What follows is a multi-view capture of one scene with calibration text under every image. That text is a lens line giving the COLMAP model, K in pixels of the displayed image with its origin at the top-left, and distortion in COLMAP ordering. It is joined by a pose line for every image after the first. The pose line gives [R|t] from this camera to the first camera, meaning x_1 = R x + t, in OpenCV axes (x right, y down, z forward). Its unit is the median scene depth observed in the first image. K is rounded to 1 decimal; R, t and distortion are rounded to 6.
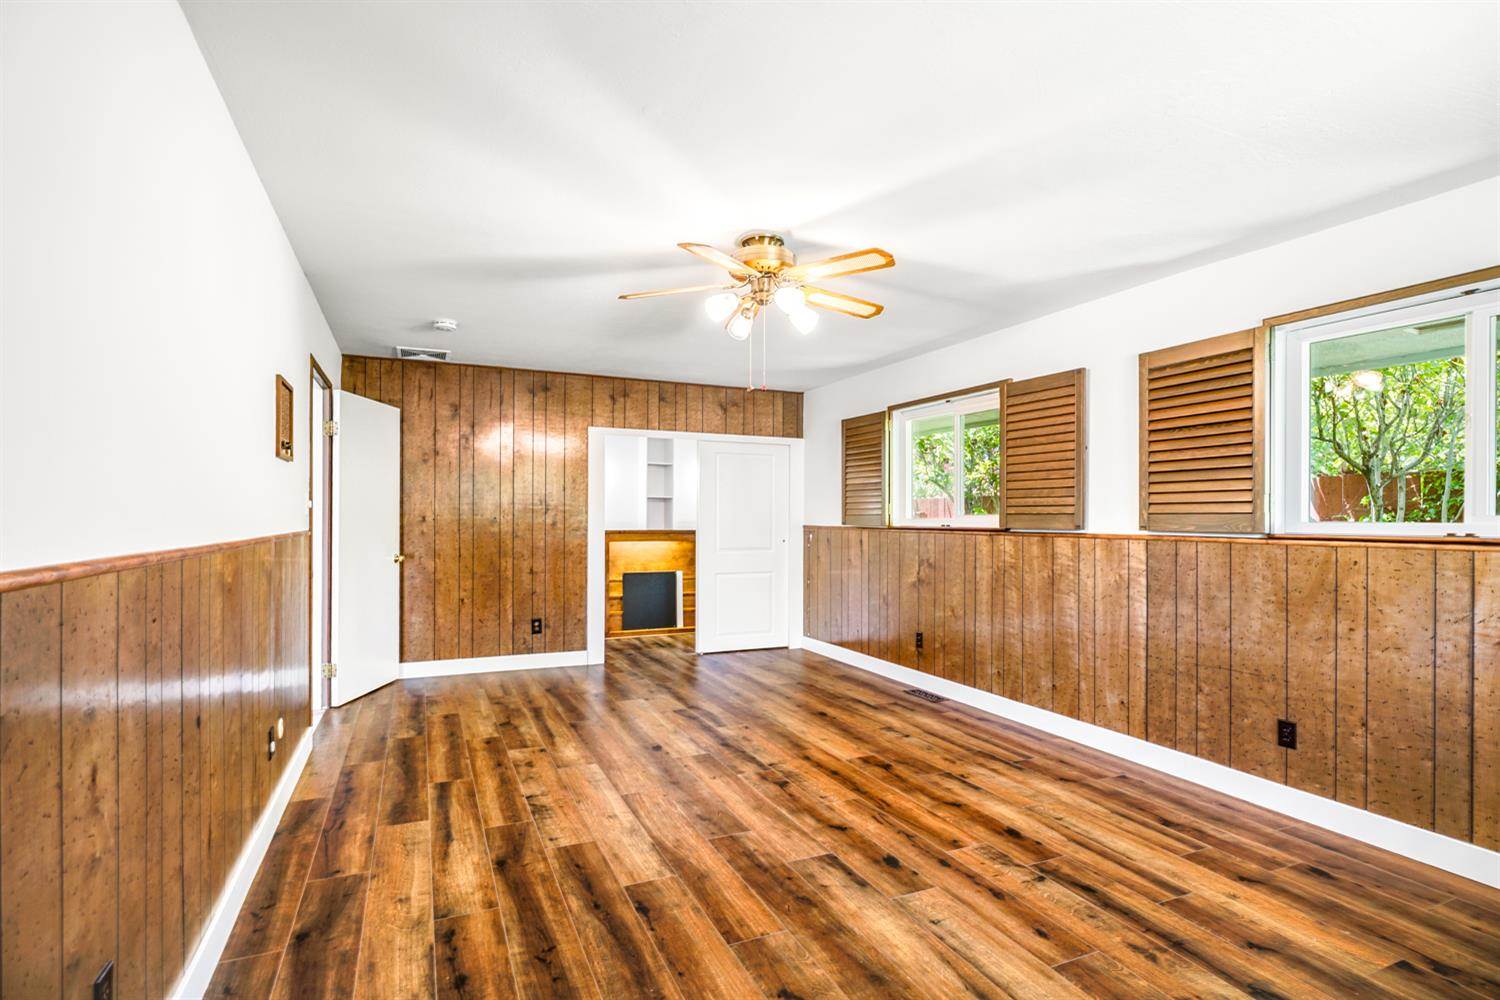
lens RADIAL K [[721.6, 0, 740.3], [0, 721.6, 531.1], [0, 0, 1]] dist [-0.005930, 0.000958]
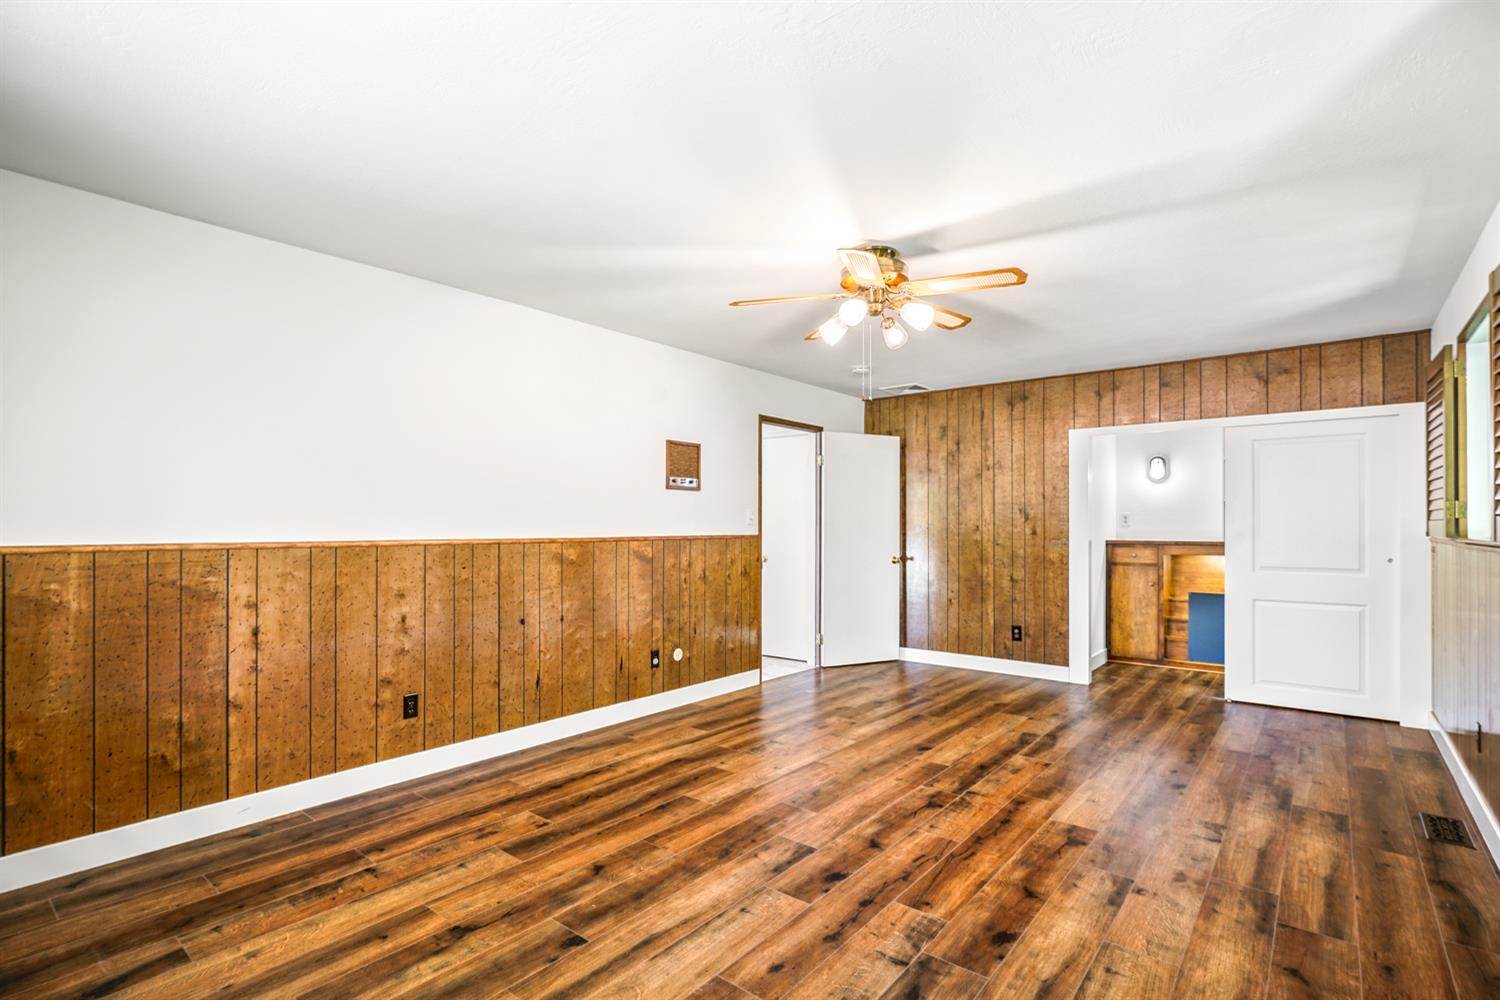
lens RADIAL K [[721.6, 0, 728.4], [0, 721.6, 527.3], [0, 0, 1]] dist [-0.005930, 0.000958]
pose [[0.437128, -0.001760, -0.899398, 0.688095], [-0.016576, 0.999812, -0.010012, -0.000110], [0.899247, 0.019285, 0.437017, 0.294623]]
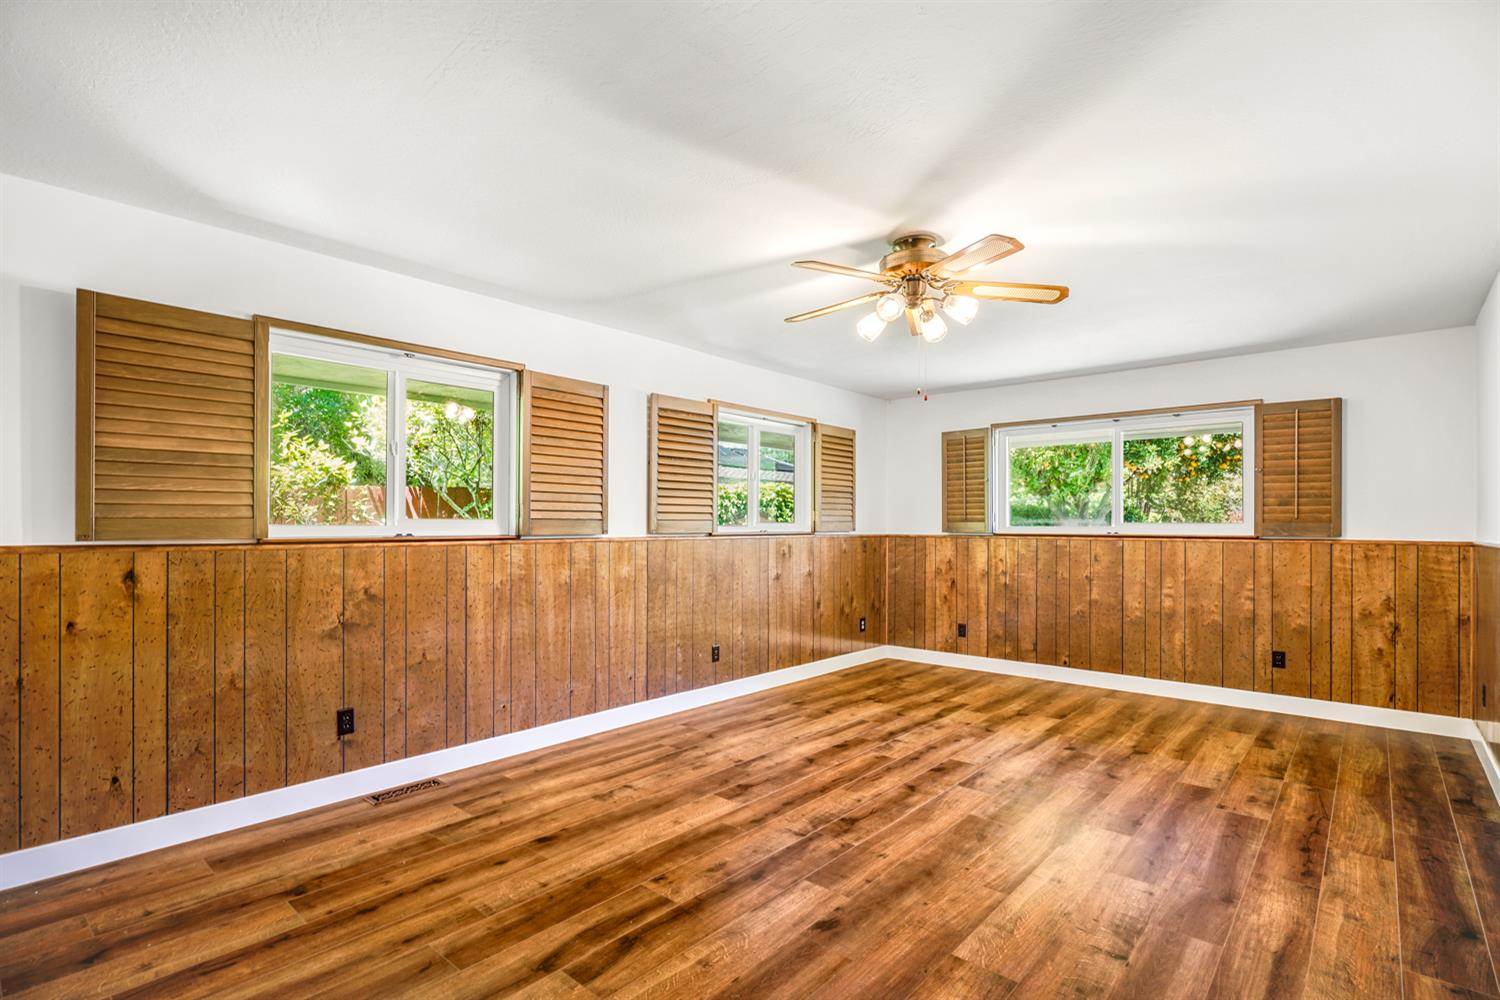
lens RADIAL K [[721.6, 0, 726.9], [0, 721.6, 524.4], [0, 0, 1]] dist [-0.005930, 0.000958]
pose [[-0.403588, -0.007005, 0.914914, -0.611889], [0.012606, 0.999833, 0.013216, -0.029651], [-0.914854, 0.016867, -0.403432, 1.304977]]
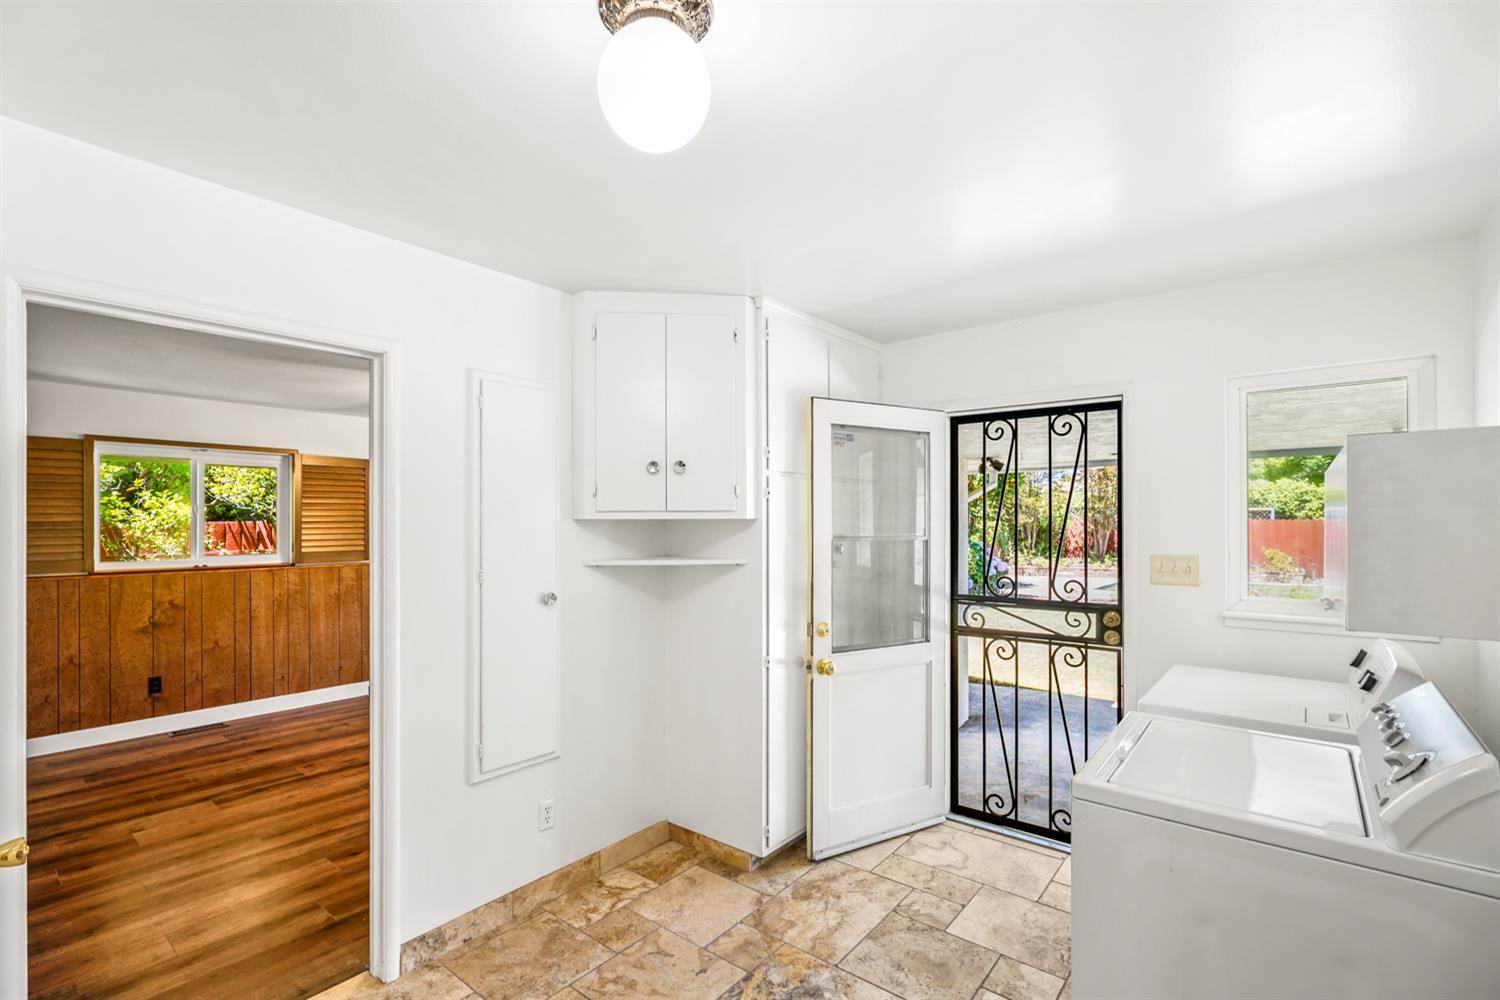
lens RADIAL K [[675.5, 0, 735.5], [0, 675.5, 526.1], [0, 0, 1]] dist [-0.005656, -0.000063]
pose [[-0.449846, -0.006348, 0.893083, -1.262660], [0.016235, 0.999751, 0.015284, -0.090296], [-0.892958, 0.021375, -0.449632, 0.968710]]
